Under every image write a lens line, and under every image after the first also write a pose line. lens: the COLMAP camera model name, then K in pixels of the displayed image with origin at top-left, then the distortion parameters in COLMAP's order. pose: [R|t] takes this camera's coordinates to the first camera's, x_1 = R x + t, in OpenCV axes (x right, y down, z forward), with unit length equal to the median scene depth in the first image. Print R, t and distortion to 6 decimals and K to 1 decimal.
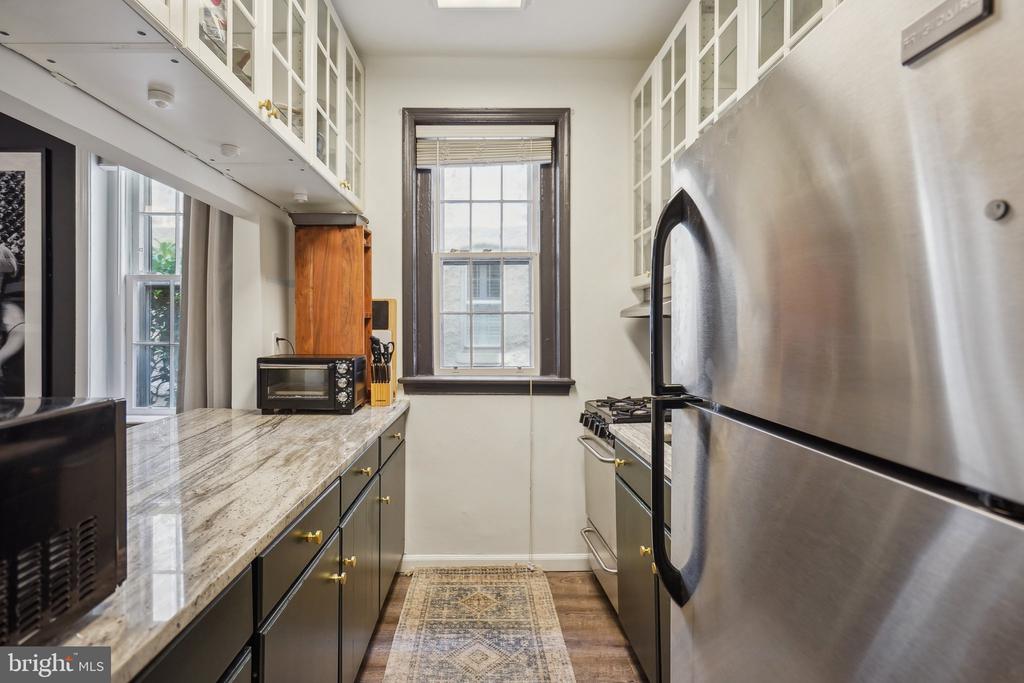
lens RADIAL K [[496.3, 0, 481.4], [0, 496.3, 330.2], [0, 0, 1]] dist [0.001097, 0.000250]
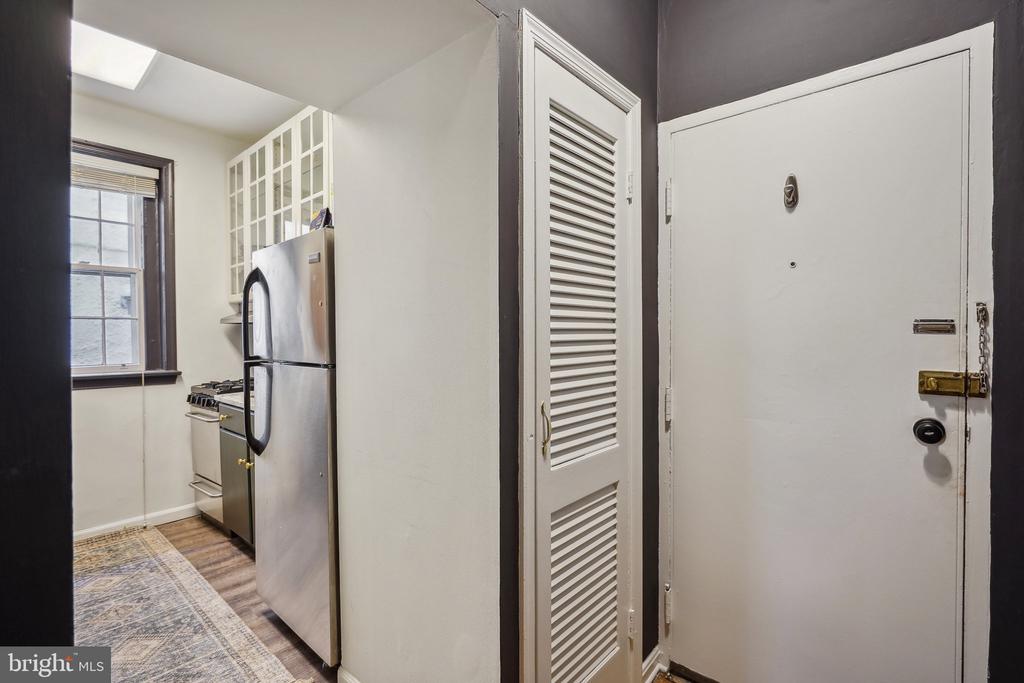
lens RADIAL K [[470.4, 0, 519.6], [0, 470.4, 339.1], [0, 0, 1]] dist [-0.002705, -0.000187]
pose [[0.655955, -0.012001, 0.754705, -0.157841], [0.007056, 0.999927, 0.009768, 0.010501], [-0.754767, -0.001083, 0.655992, -0.478079]]
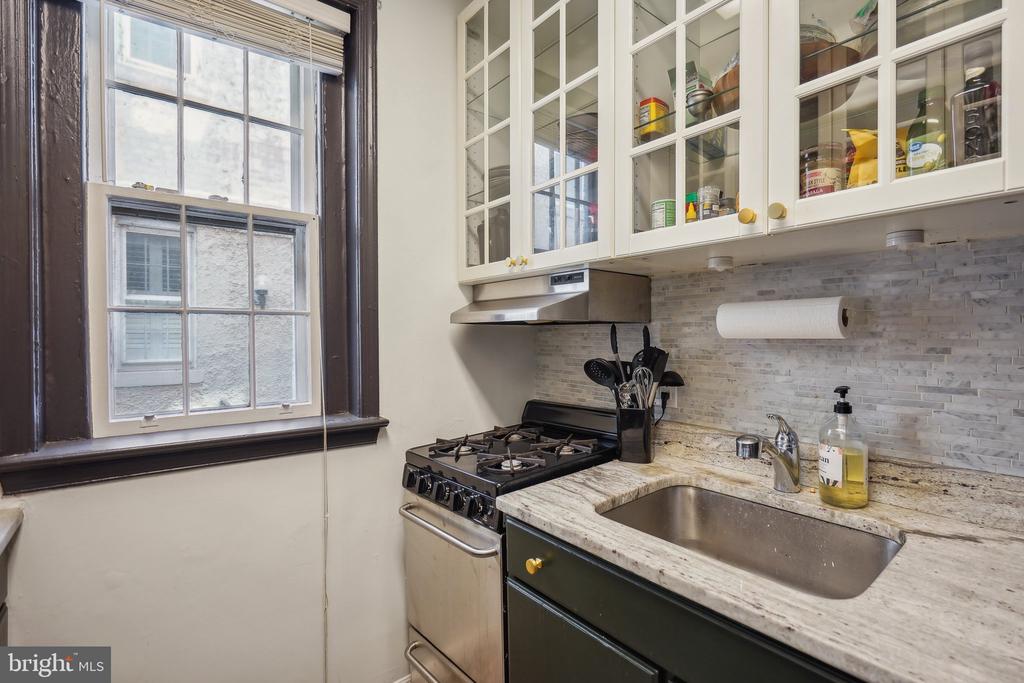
lens RADIAL K [[481.3, 0, 514.4], [0, 481.3, 337.6], [0, 0, 1]] dist [-0.000741, 0.000805]
pose [[0.772797, -0.005318, 0.634631, -0.080630], [0.004025, 0.999986, 0.003477, -0.007338], [-0.634640, -0.000133, 0.772808, 0.408578]]
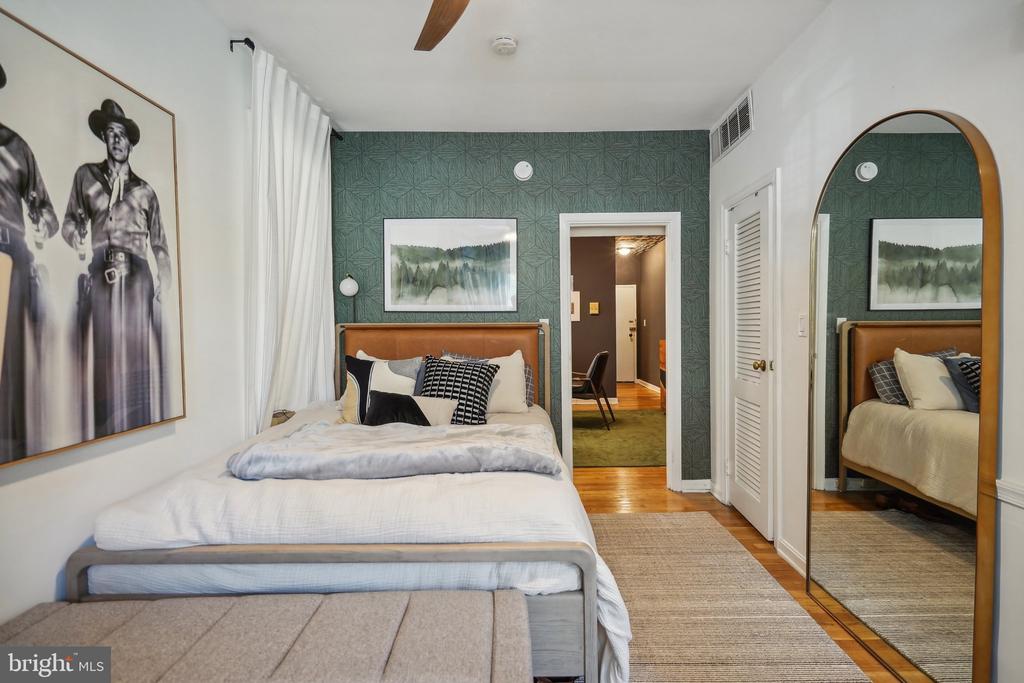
lens RADIAL K [[475.1, 0, 518.2], [0, 475.1, 336.9], [0, 0, 1]] dist [-0.001108, 0.000432]
pose [[0.000449, -0.028705, 0.999588, -3.348148], [0.013986, 0.999490, 0.028696, 0.005389], [-0.999902, 0.013968, 0.000850, 0.427368]]
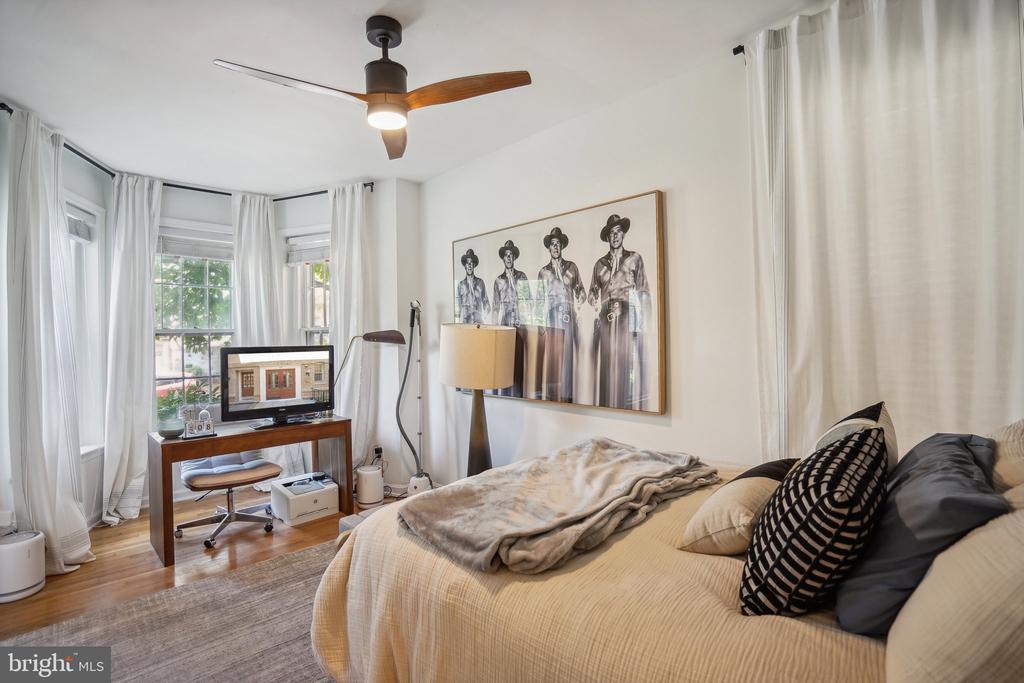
lens RADIAL K [[477.7, 0, 512.8], [0, 477.7, 340.0], [0, 0, 1]] dist [-0.023648, 0.015283]
pose [[0.681229, -0.008031, -0.732026, -2.108850], [0.012165, 0.999926, 0.000351, -0.014453], [0.731969, -0.009144, 0.681277, 0.061130]]
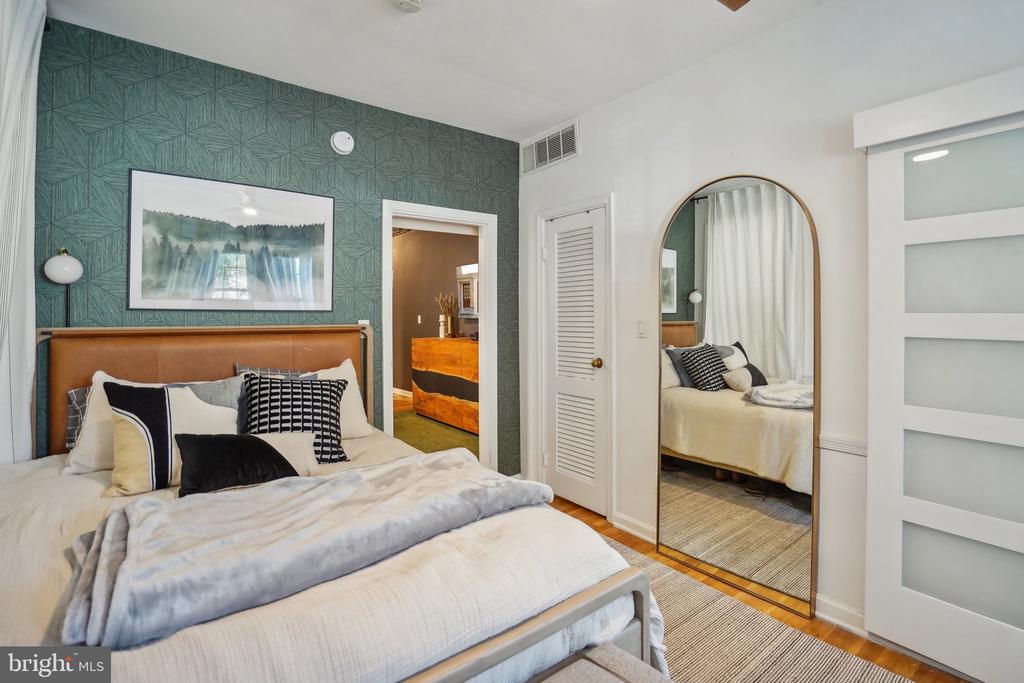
lens RADIAL K [[488.3, 0, 519.9], [0, 488.3, 314.3], [0, 0, 1]] dist [-0.058986, 0.025537]
pose [[-0.616737, 0.003574, 0.787161, -3.141602], [0.007966, 0.999967, 0.001701, -0.019190], [-0.787129, 0.007320, -0.616745, 0.783241]]
